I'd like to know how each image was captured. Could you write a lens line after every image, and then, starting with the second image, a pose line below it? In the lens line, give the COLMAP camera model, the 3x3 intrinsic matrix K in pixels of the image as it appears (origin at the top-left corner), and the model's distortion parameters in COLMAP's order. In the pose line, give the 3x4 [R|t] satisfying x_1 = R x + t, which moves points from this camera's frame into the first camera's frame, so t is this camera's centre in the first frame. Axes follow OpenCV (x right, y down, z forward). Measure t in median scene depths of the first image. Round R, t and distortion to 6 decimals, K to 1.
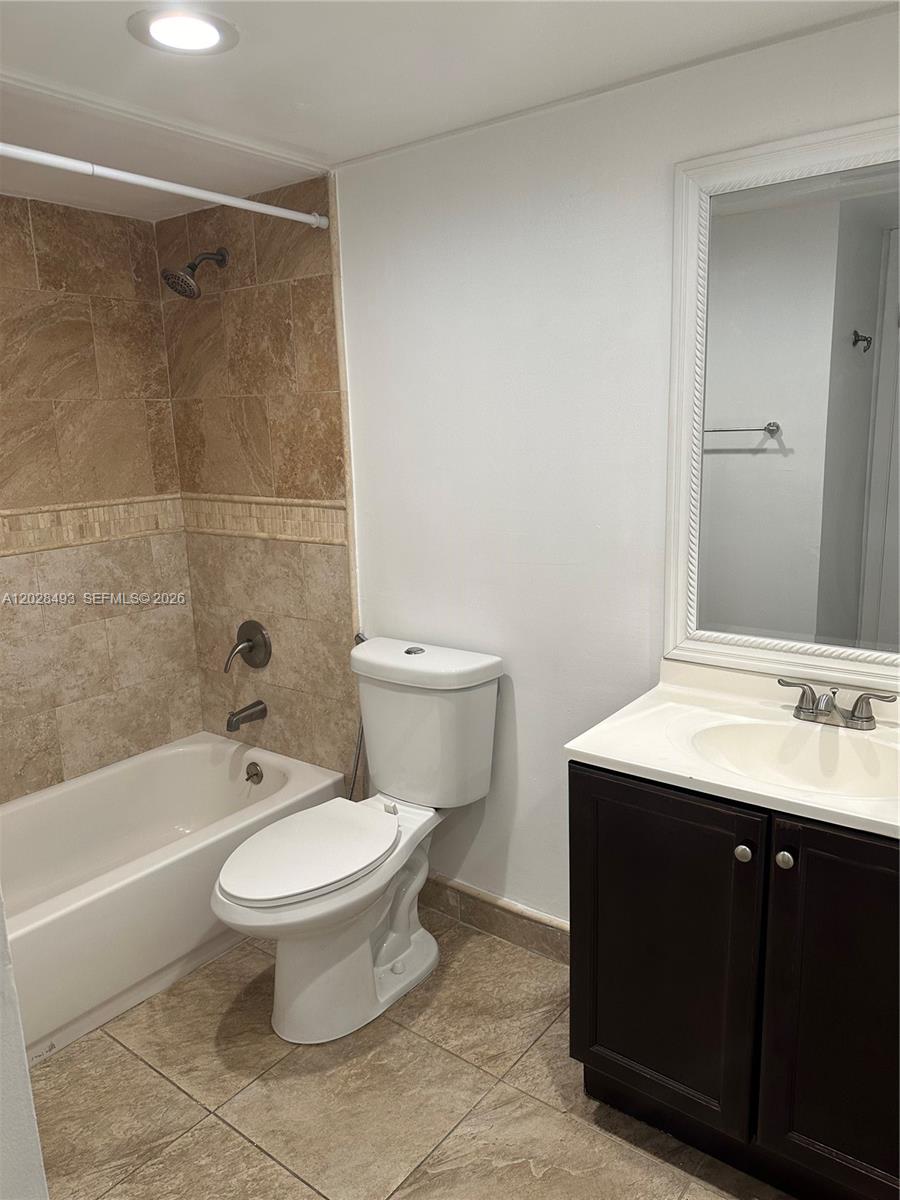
lens RADIAL K [[836.5, 0, 450.0], [0, 836.5, 600.0], [0, 0, 1]] dist [0.006615, -0.039410]
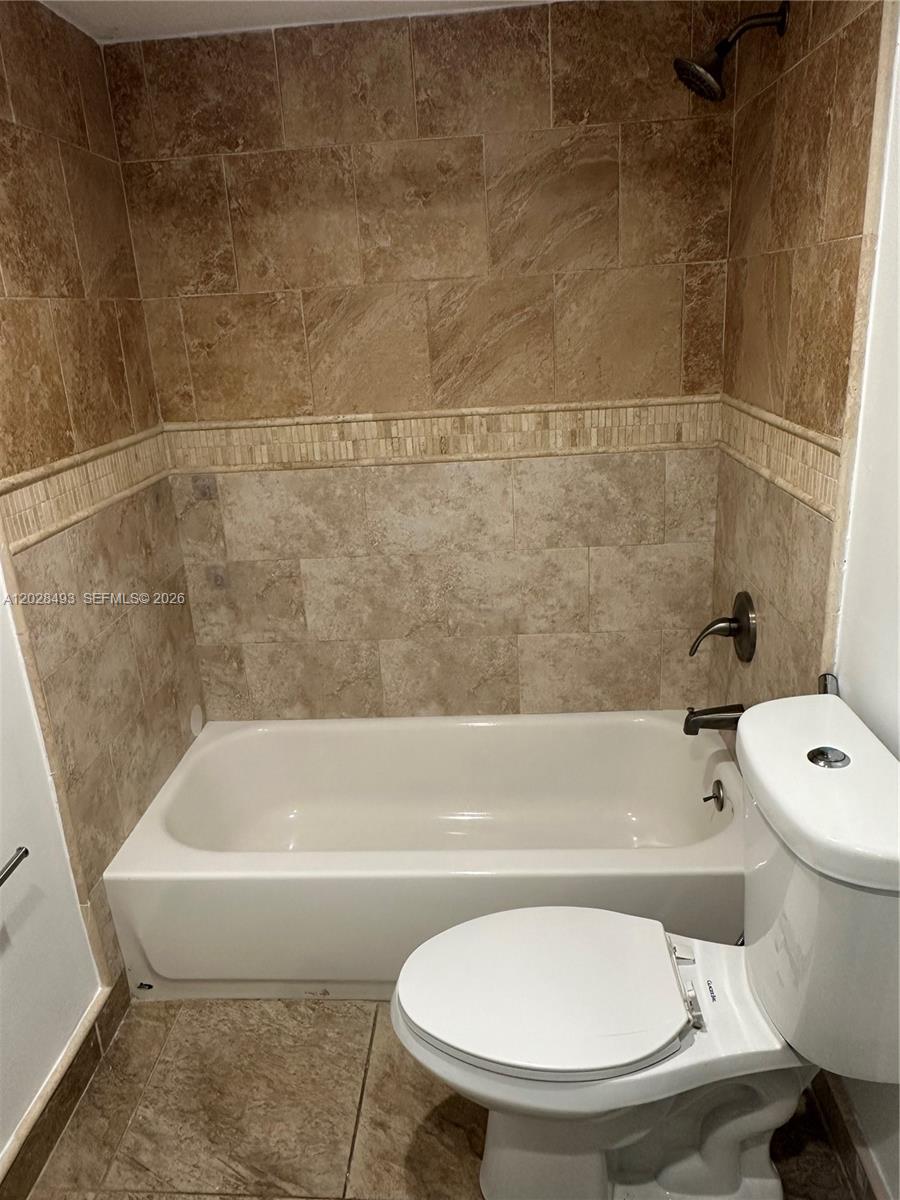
lens RADIAL K [[830.8, 0, 447.2], [0, 830.8, 591.4], [0, 0, 1]] dist [-0.009440, -0.001878]
pose [[0.554609, 0.255035, -0.792064, 0.174385], [-0.126309, 0.966645, 0.222806, -0.102265], [0.822468, -0.023526, 0.568324, 0.430994]]
